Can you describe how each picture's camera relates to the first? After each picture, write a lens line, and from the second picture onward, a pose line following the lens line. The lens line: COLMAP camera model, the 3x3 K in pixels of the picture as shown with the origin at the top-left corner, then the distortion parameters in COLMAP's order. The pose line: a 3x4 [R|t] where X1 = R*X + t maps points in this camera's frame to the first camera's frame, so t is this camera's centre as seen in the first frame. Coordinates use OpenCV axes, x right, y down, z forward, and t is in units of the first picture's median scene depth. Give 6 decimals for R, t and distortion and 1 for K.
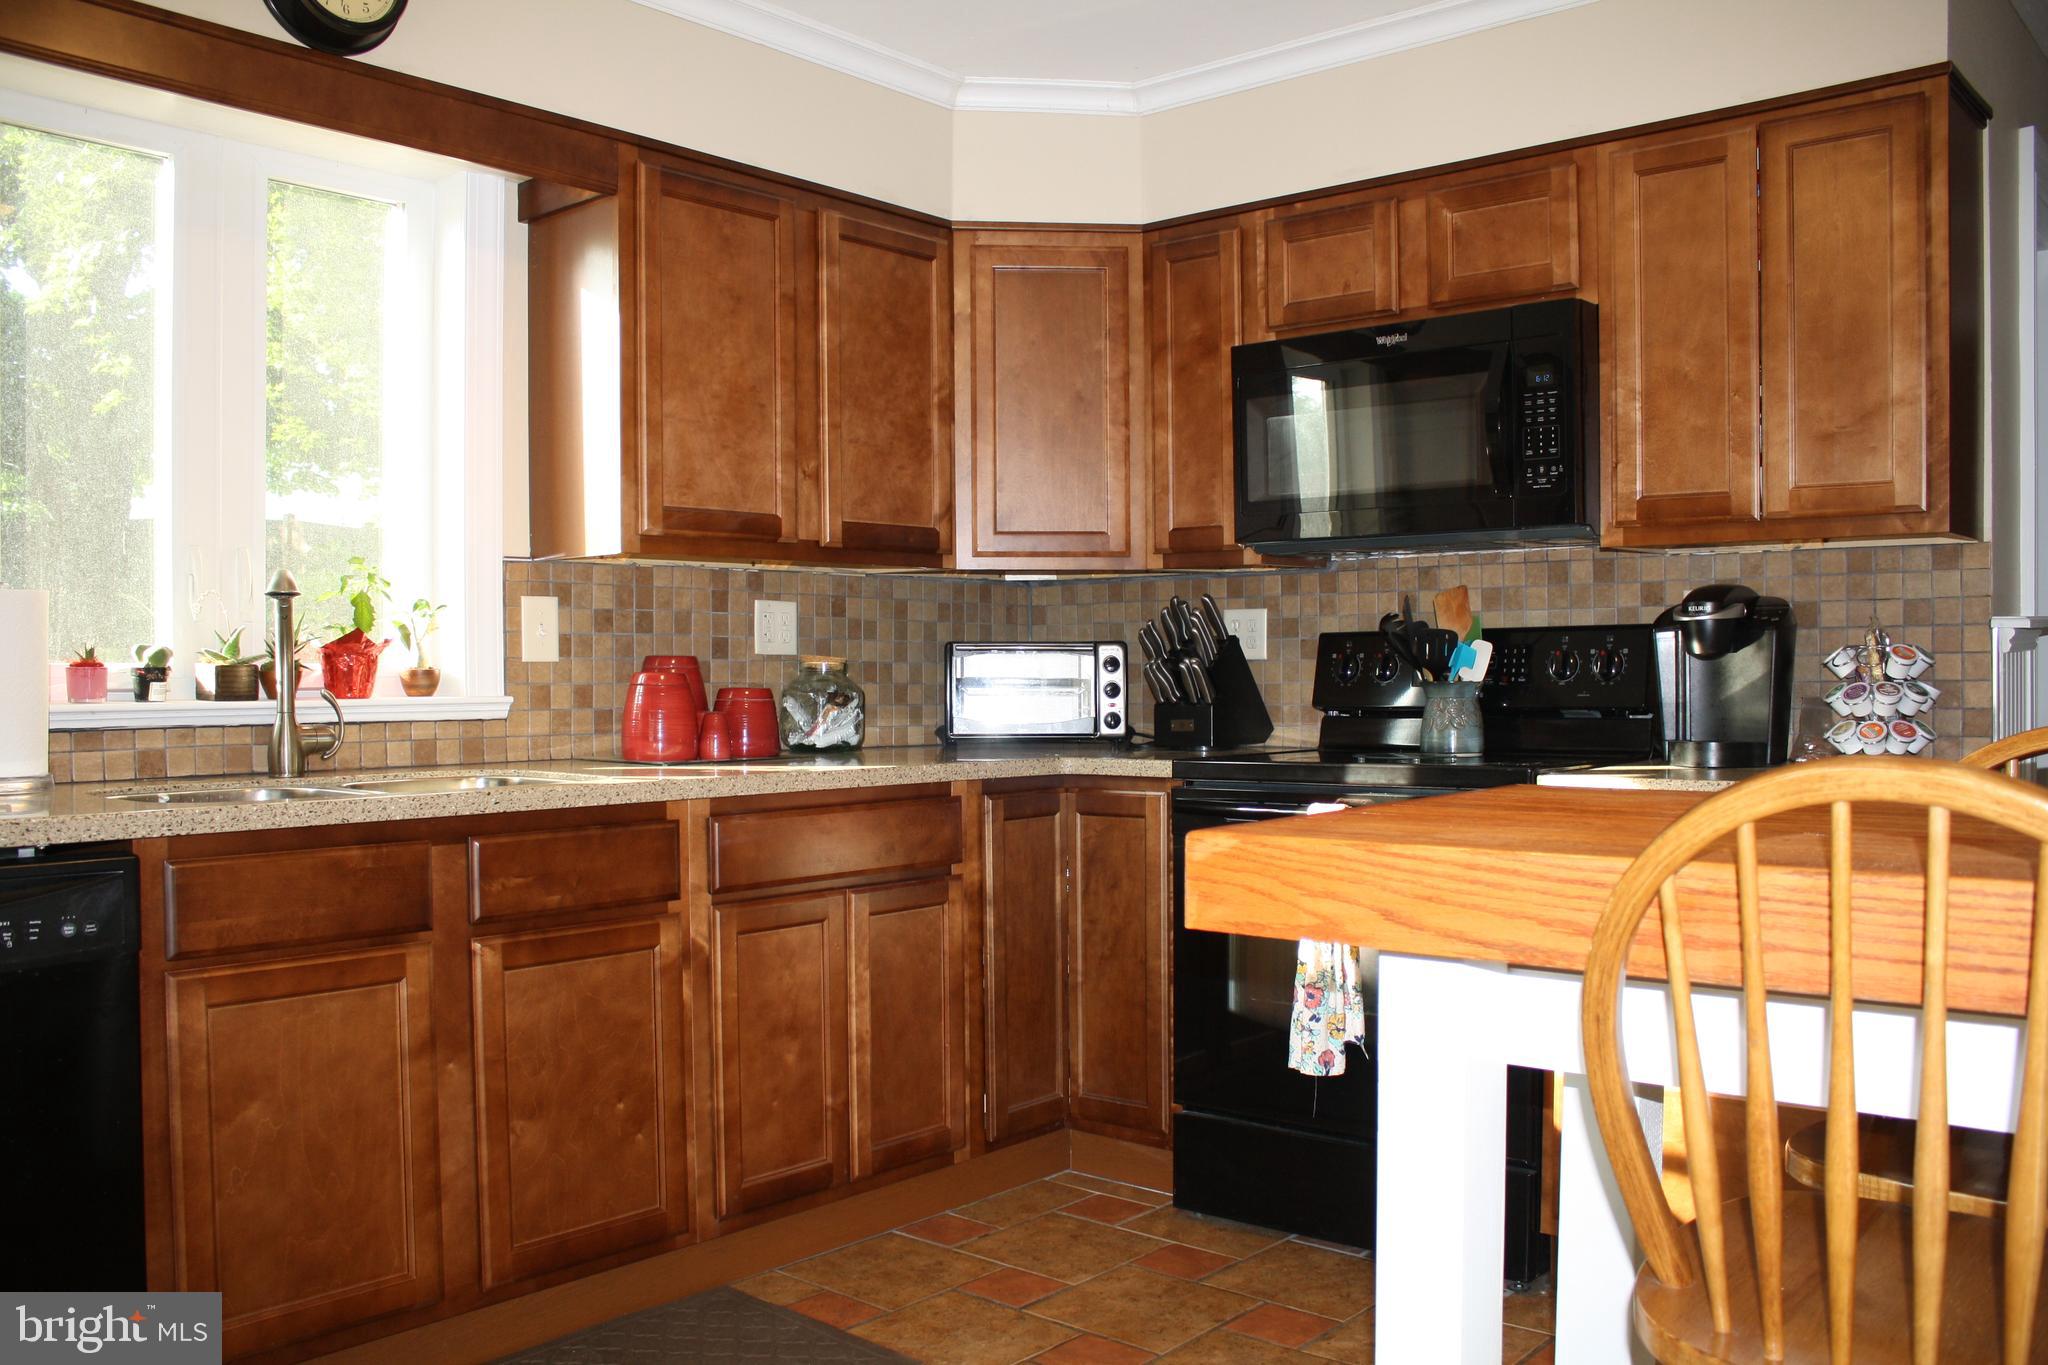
lens RADIAL K [[1714.6, 0, 1014.9], [0, 1714.6, 693.3], [0, 0, 1]] dist [-0.166495, 0.148444]
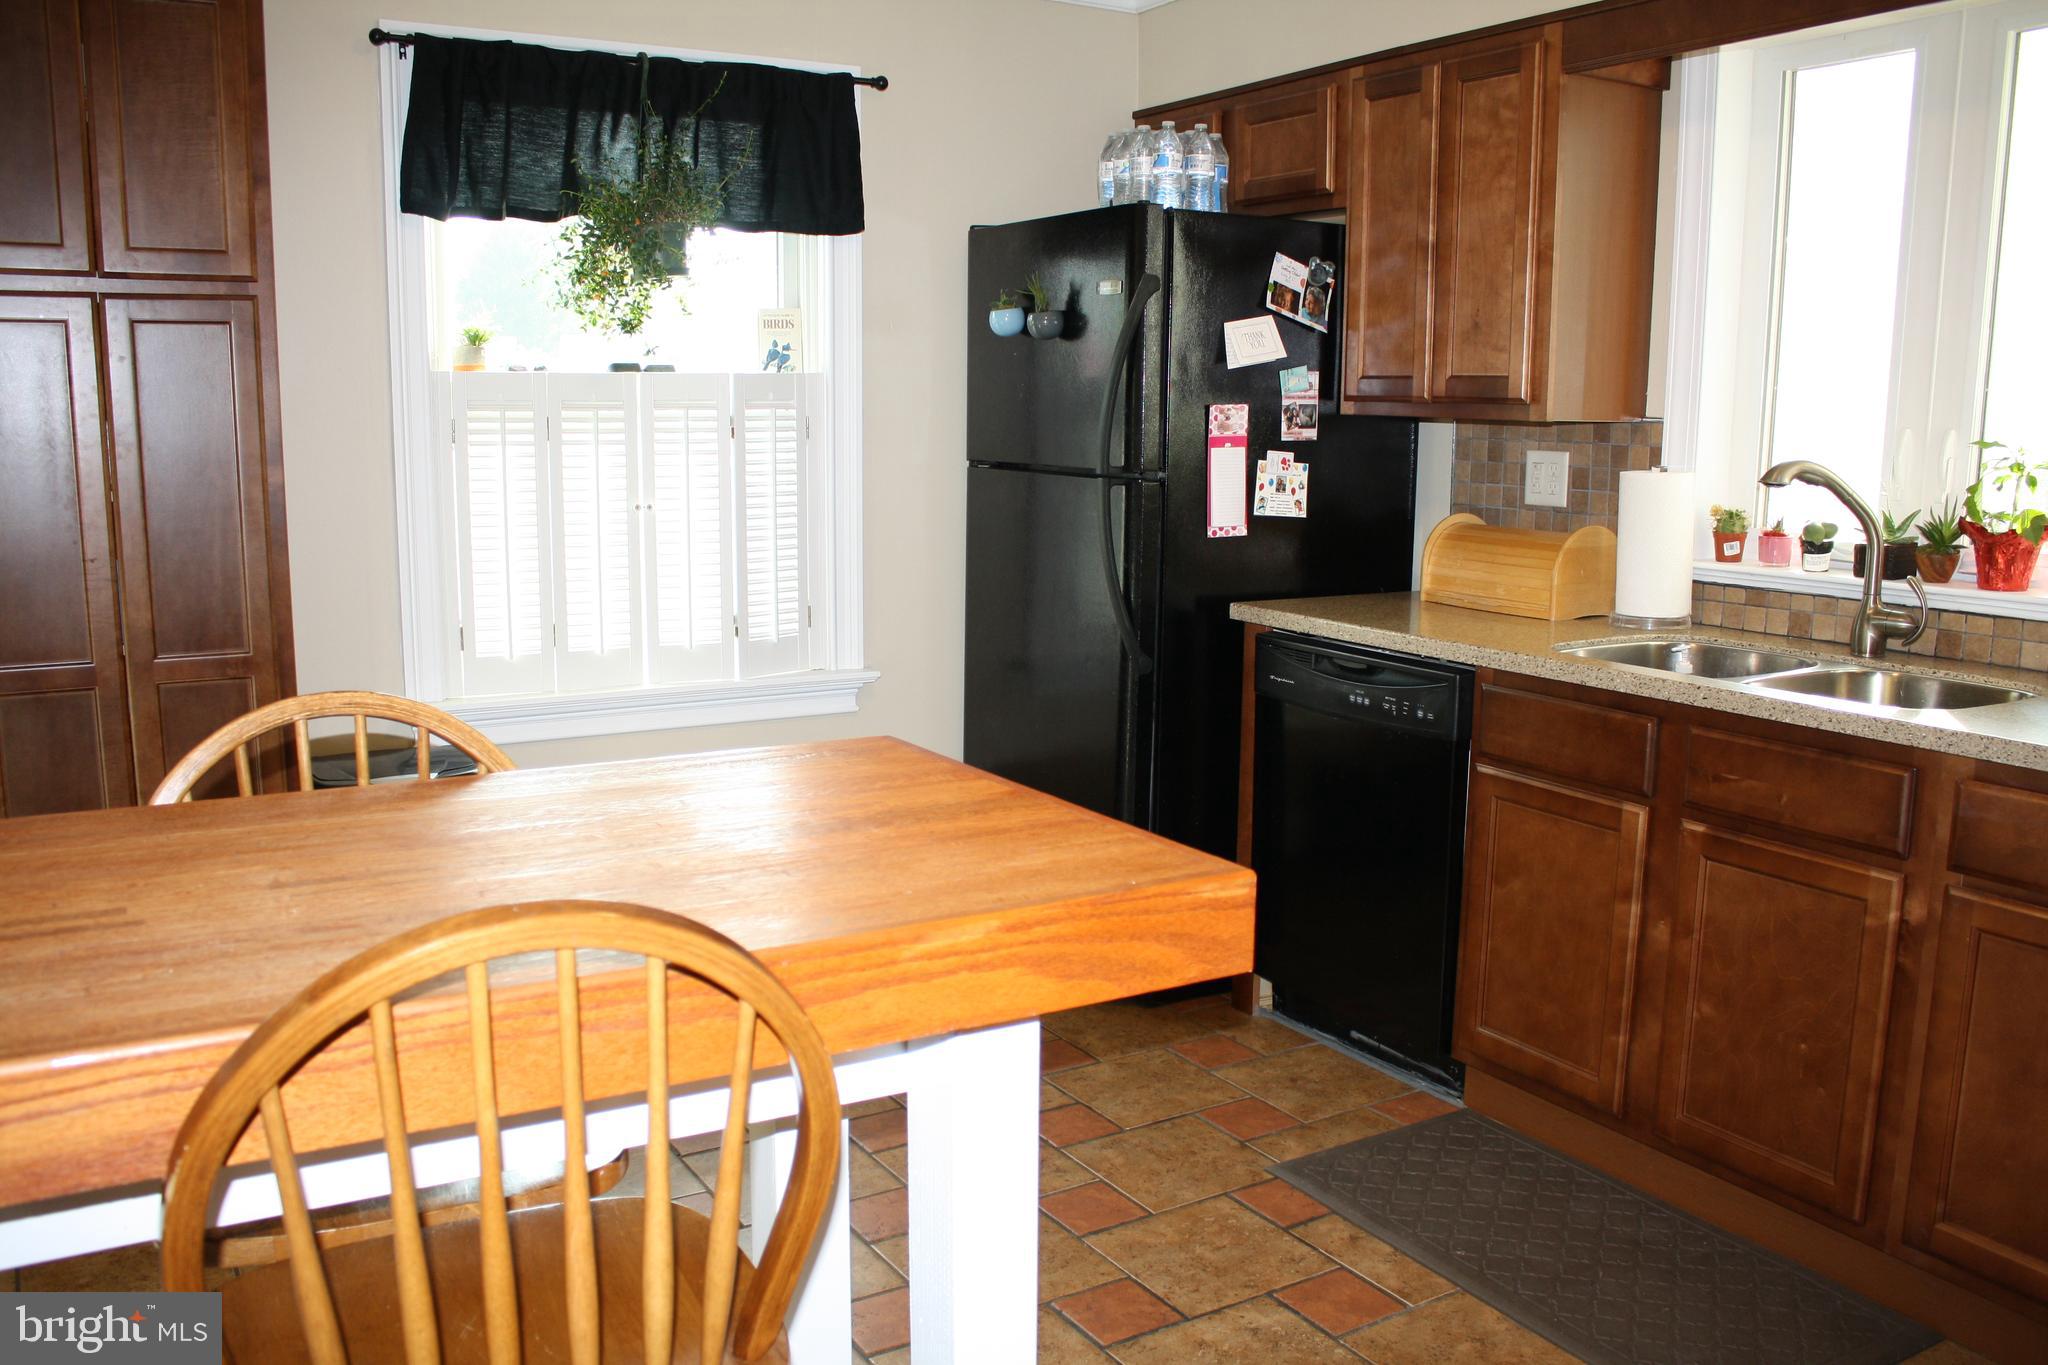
lens RADIAL K [[1714.6, 0, 1014.9], [0, 1714.6, 693.3], [0, 0, 1]] dist [-0.166495, 0.148444]
pose [[-0.324315, 0.160859, -0.932172, 0.766314], [-0.015104, 0.984429, 0.175132, -0.108625], [0.945828, 0.070877, -0.316836, 0.894066]]
